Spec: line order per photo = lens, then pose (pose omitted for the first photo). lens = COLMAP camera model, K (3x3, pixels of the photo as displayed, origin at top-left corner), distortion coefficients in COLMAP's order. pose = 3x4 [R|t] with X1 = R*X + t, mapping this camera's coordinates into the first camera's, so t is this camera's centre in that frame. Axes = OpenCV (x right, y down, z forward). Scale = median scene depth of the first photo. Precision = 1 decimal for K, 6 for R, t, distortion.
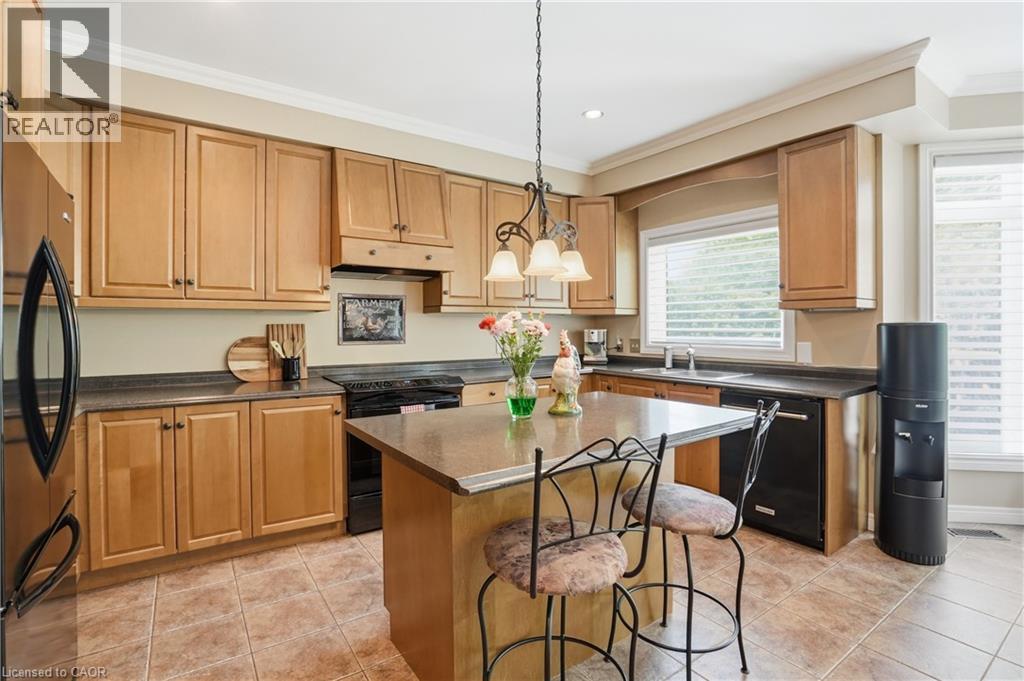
lens RADIAL K [[485.1, 0, 509.6], [0, 485.1, 327.9], [0, 0, 1]] dist [-0.055901, 0.018287]
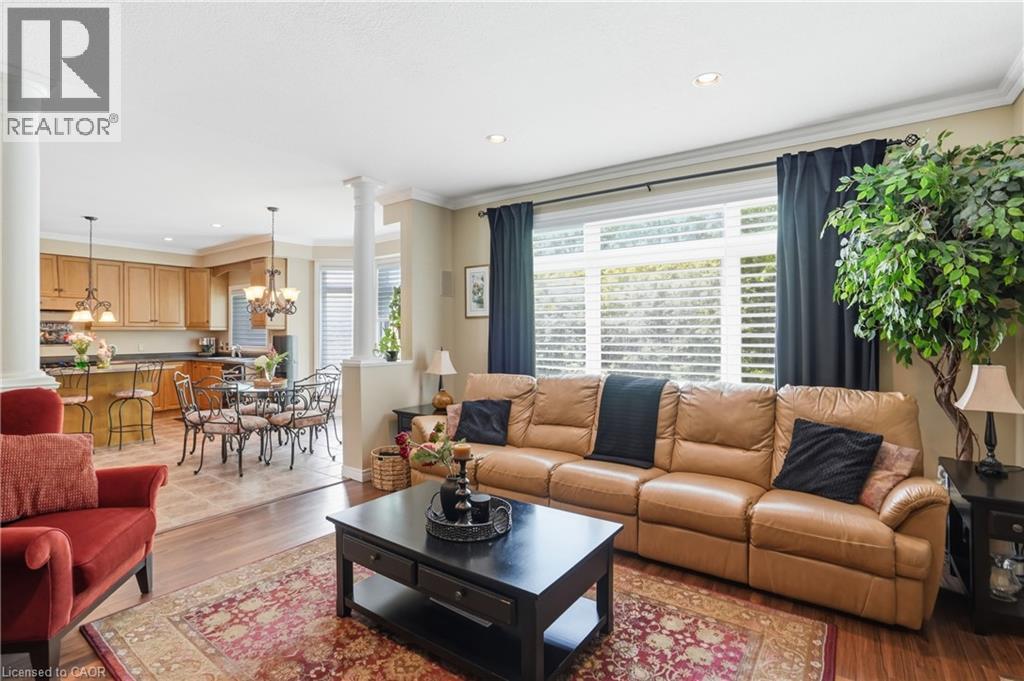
lens RADIAL K [[485.1, 0, 509.6], [0, 485.1, 327.9], [0, 0, 1]] dist [-0.055901, 0.018287]
pose [[0.941430, 0.000801, 0.337207, 0.840656], [0.003685, 0.999913, -0.012663, -0.009860], [-0.337187, 0.013164, 0.941346, -1.417824]]
